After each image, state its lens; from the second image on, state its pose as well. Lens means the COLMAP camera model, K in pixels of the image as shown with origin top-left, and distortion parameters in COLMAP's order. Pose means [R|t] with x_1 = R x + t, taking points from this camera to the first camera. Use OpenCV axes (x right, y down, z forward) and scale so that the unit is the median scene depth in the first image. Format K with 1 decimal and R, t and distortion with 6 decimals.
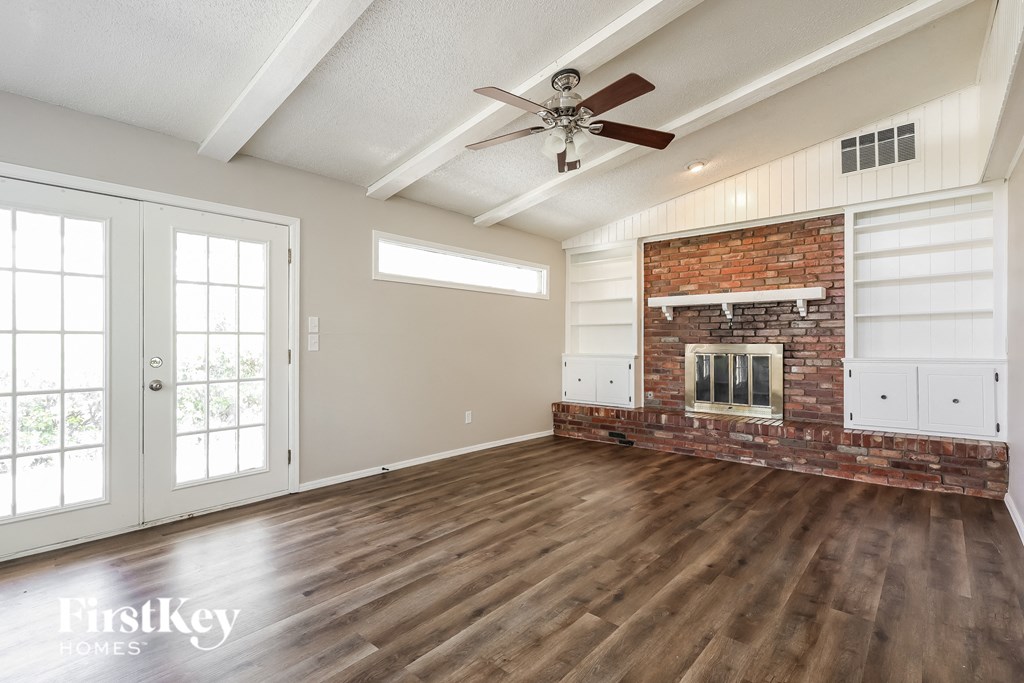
lens RADIAL K [[492.3, 0, 512.0], [0, 492.3, 341.5], [0, 0, 1]] dist [0.002136, 0.000416]
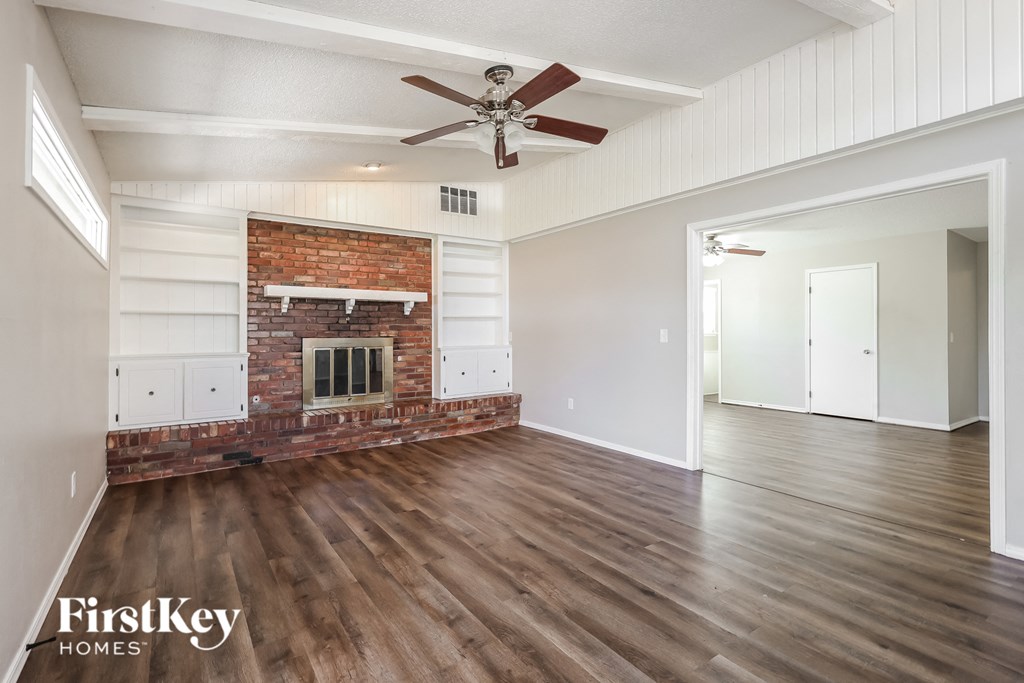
lens RADIAL K [[479.9, 0, 512.8], [0, 479.9, 327.5], [0, 0, 1]] dist [-0.000683, 0.000237]
pose [[0.235882, 0.011298, 0.971716, -0.543952], [0.005429, 0.999901, -0.012944, -0.002388], [-0.971767, 0.008329, 0.235797, 0.492824]]
